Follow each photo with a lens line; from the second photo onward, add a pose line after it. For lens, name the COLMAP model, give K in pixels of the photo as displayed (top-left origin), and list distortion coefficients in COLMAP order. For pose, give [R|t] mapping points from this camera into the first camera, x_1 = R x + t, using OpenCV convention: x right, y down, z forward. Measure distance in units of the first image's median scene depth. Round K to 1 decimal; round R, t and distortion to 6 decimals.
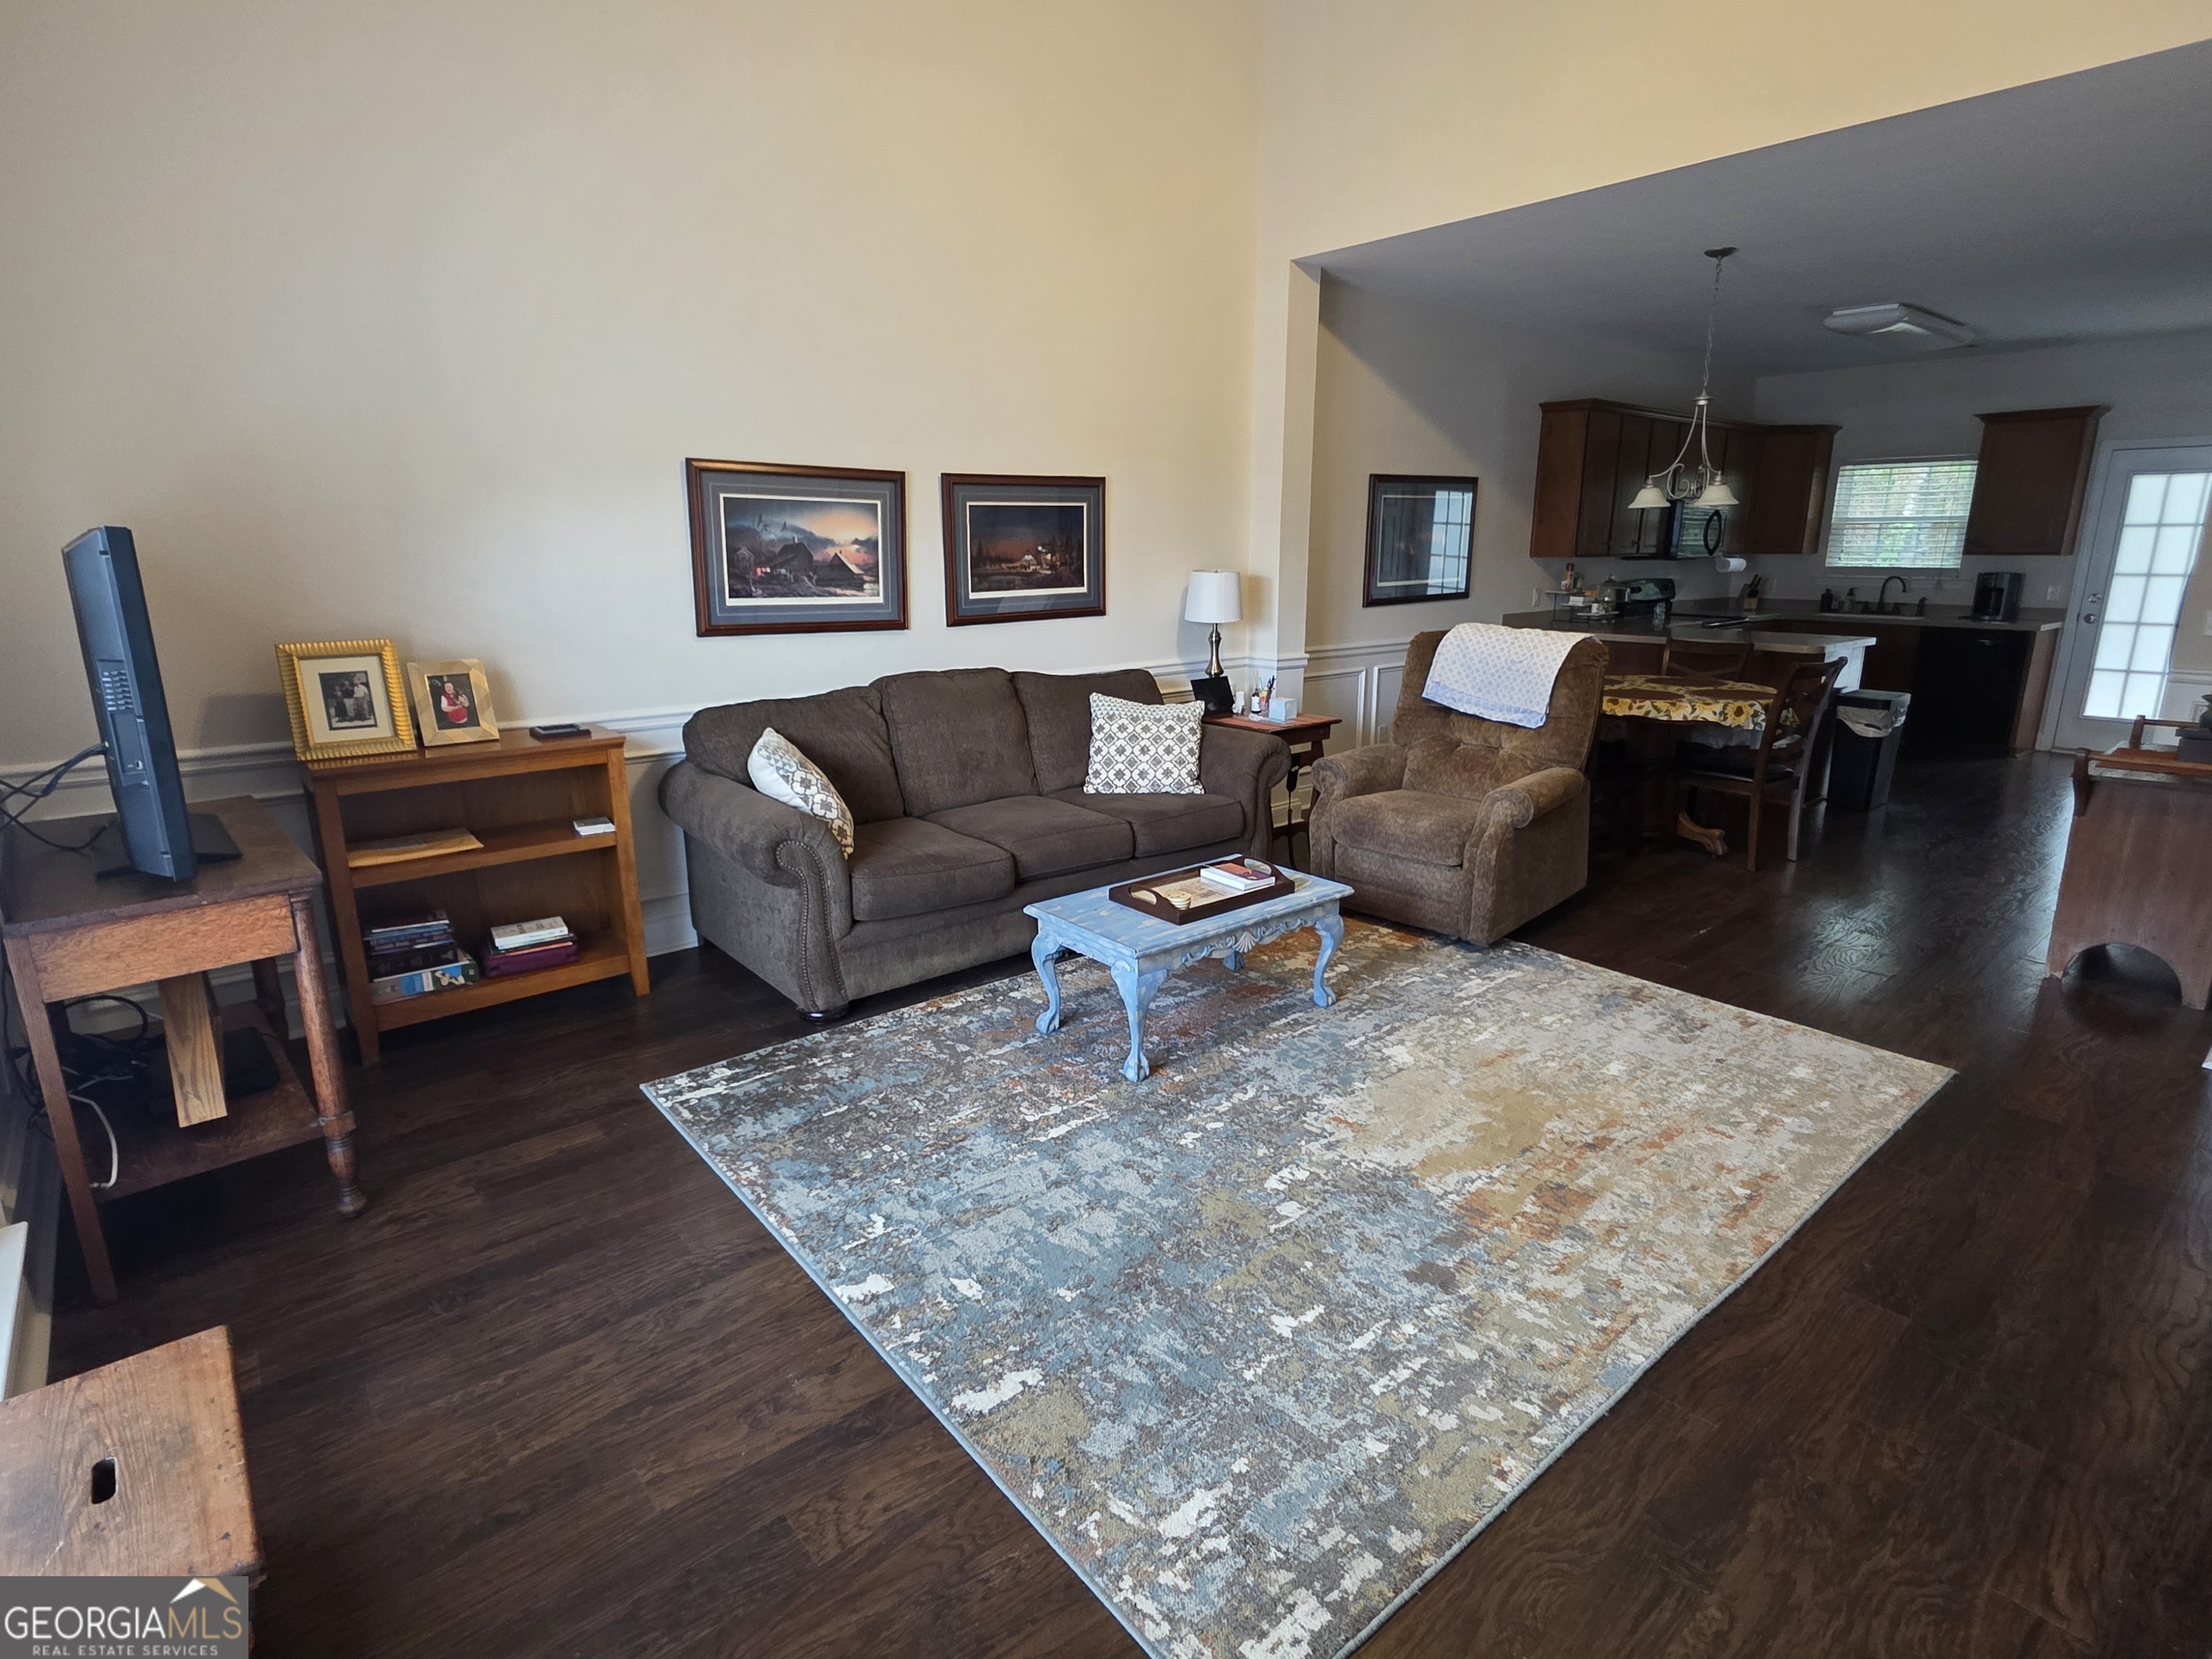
lens RADIAL K [[1132.3, 0, 1093.5], [0, 1132.3, 821.3], [0, 0, 1]] dist [0.002062, -0.000210]
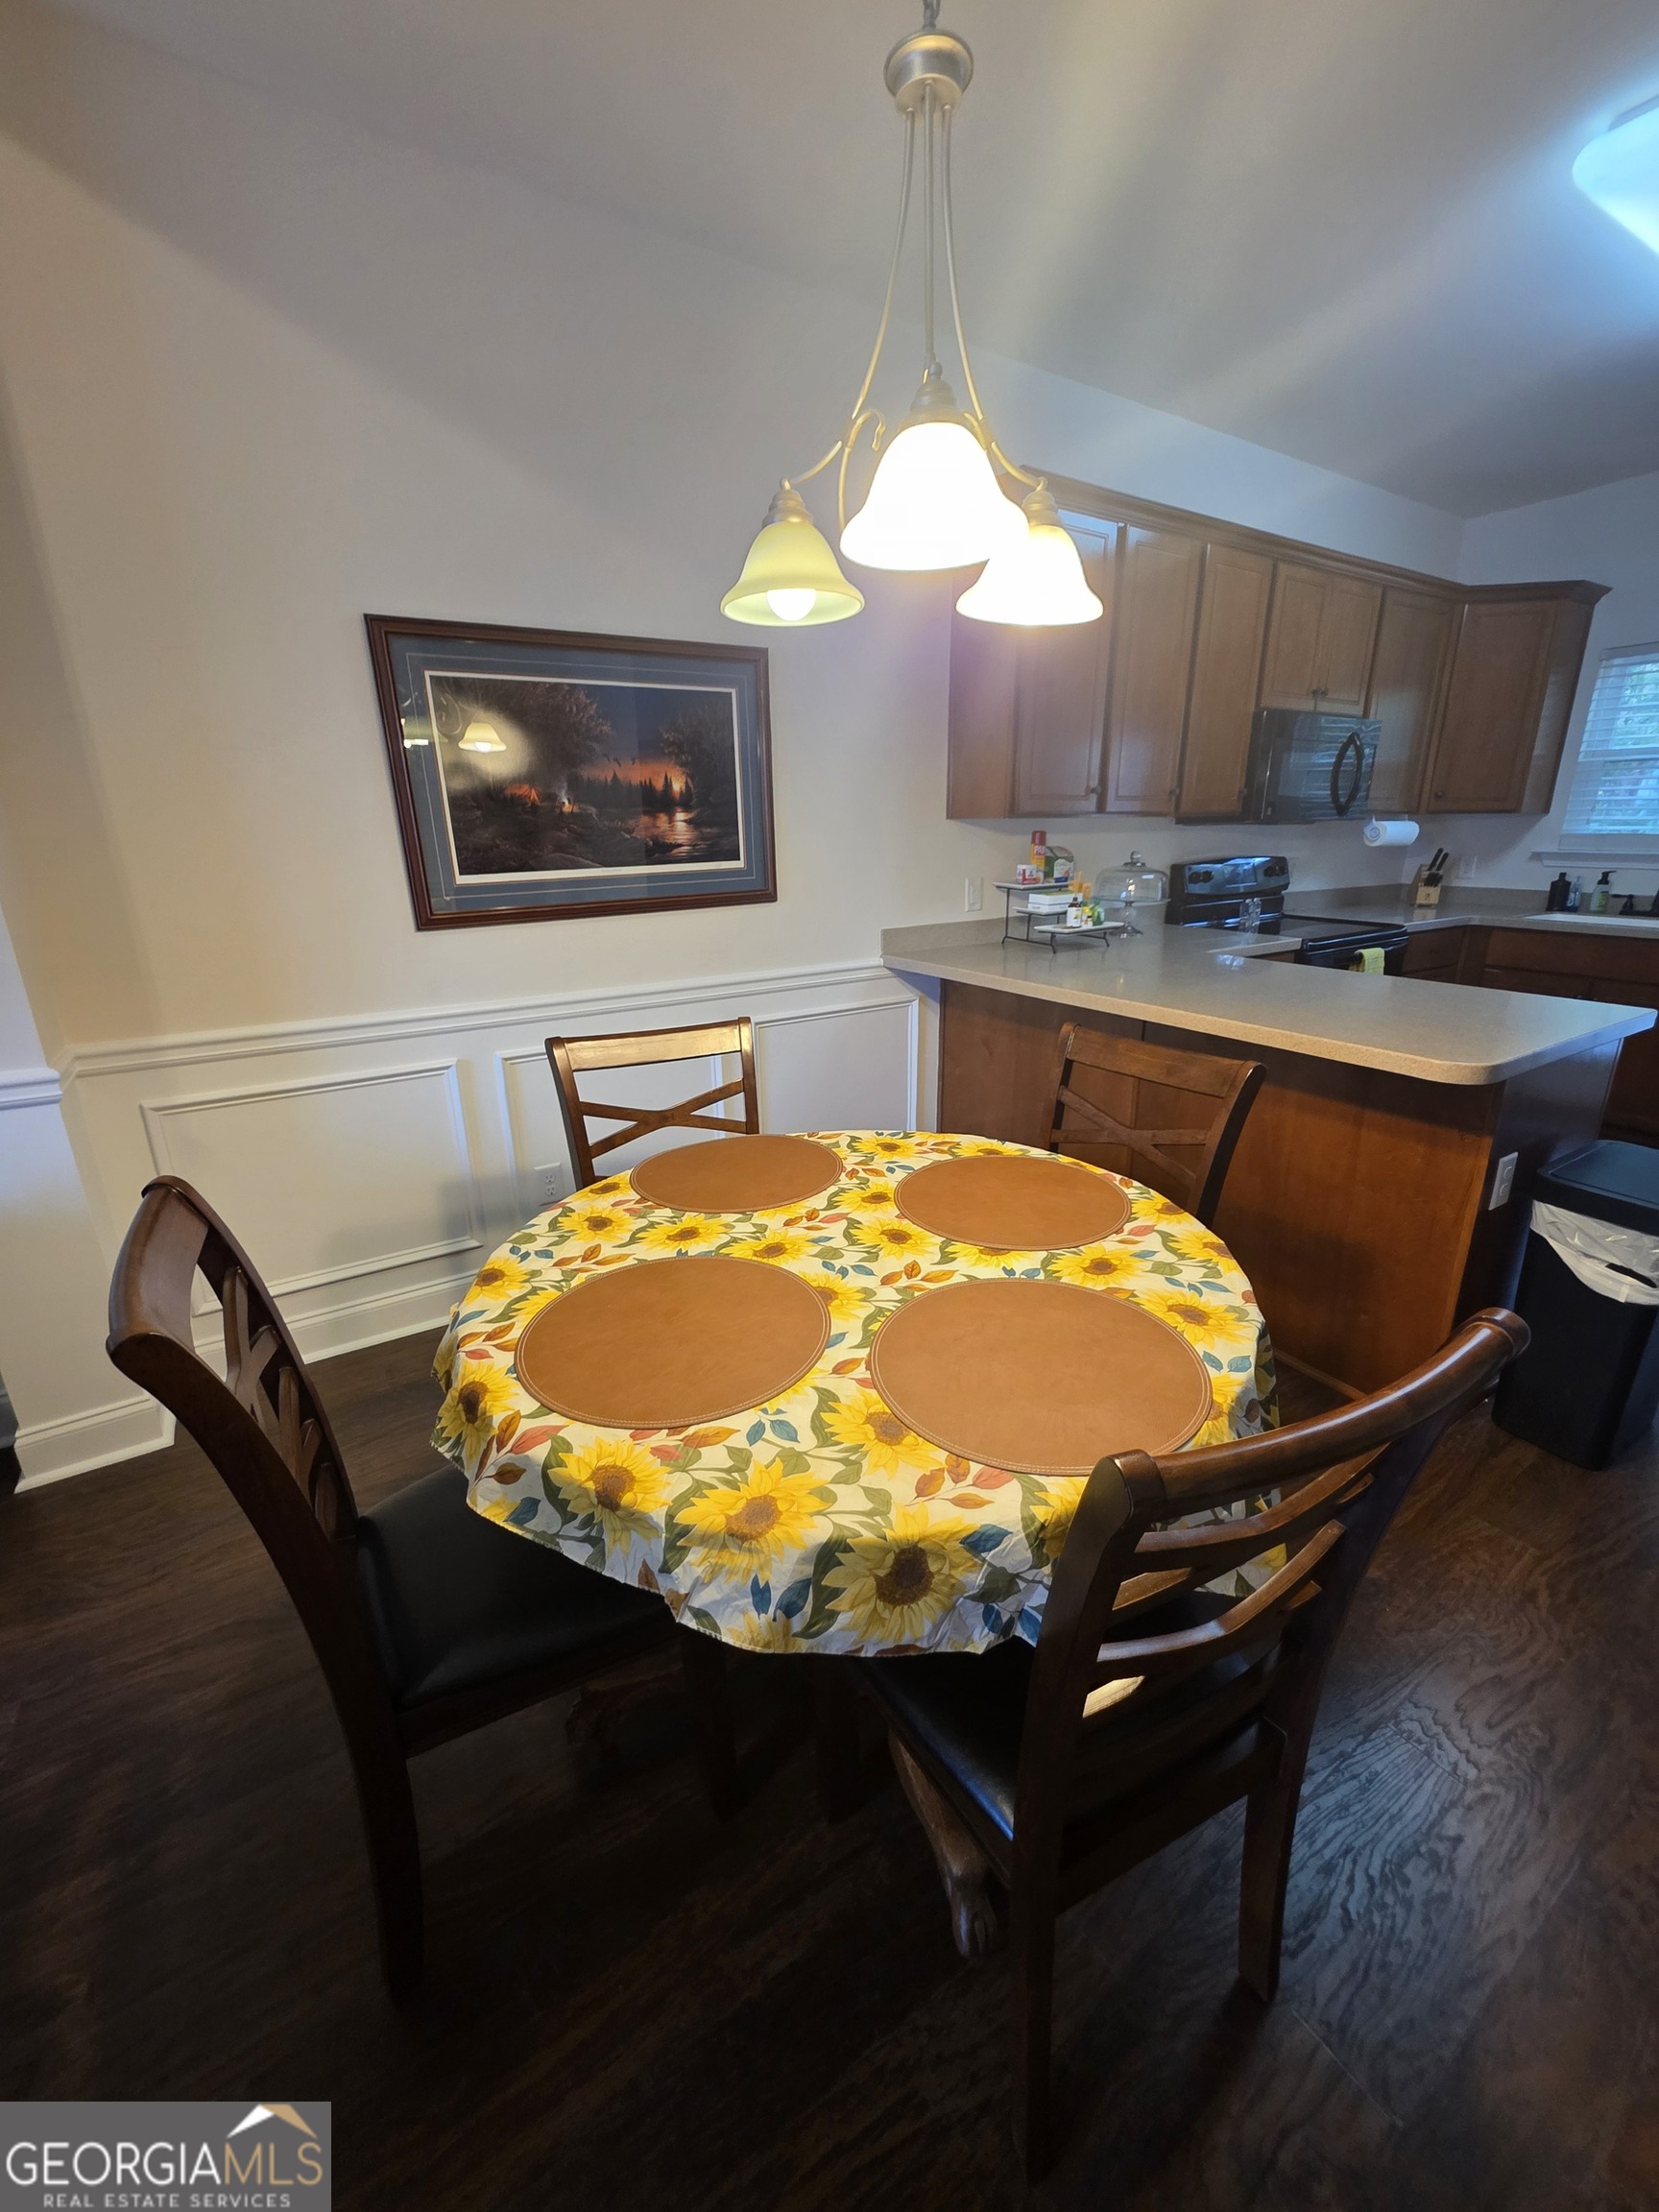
lens RADIAL K [[885.4, 0, 837.6], [0, 885.4, 1104.3], [0, 0, 1]] dist [0.000681, -0.000254]
pose [[0.992861, 0.027692, -0.116017, 0.762019], [-0.019877, 0.997488, 0.067984, -0.251376], [0.117608, -0.065192, 0.990918, 1.131899]]
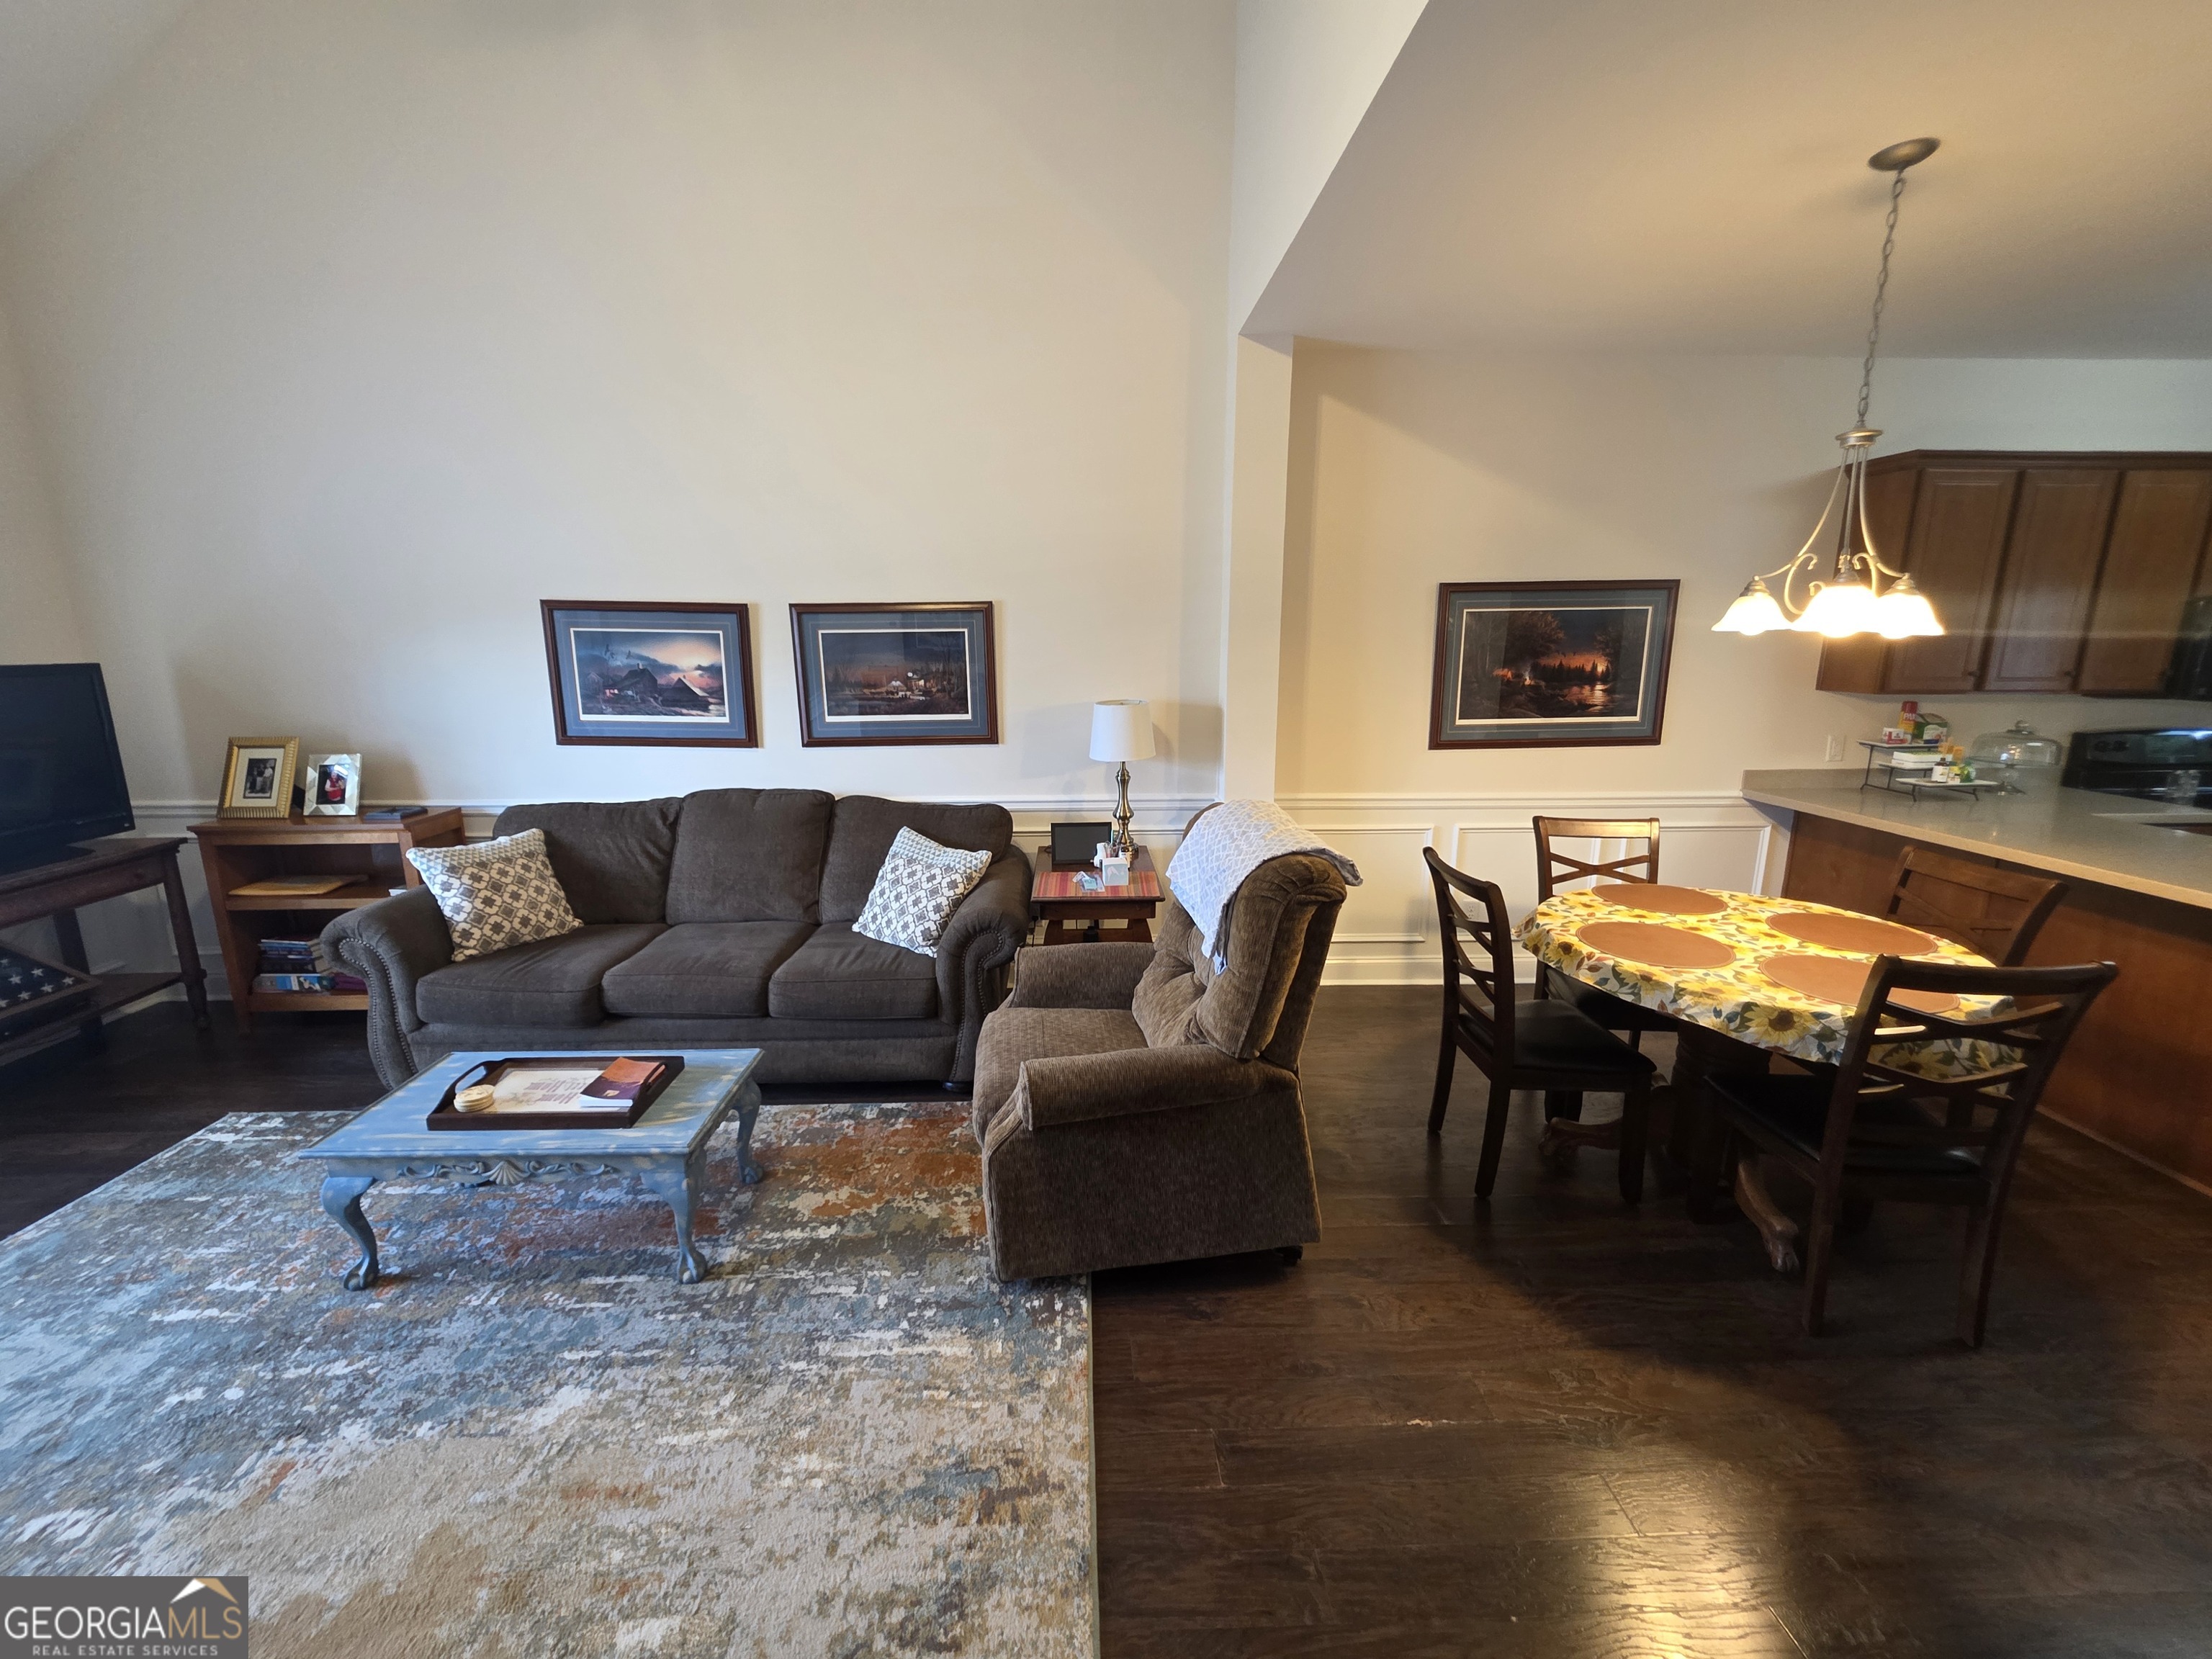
lens RADIAL K [[885.4, 0, 1099.1], [0, 885.4, 815.5], [0, 0, 1]] dist [0.000681, -0.000254]
pose [[0.790775, 0.124334, -0.599347, 0.735374], [-0.148631, 0.988851, 0.009033, -0.196269], [0.593788, 0.081938, 0.800438, 0.636482]]
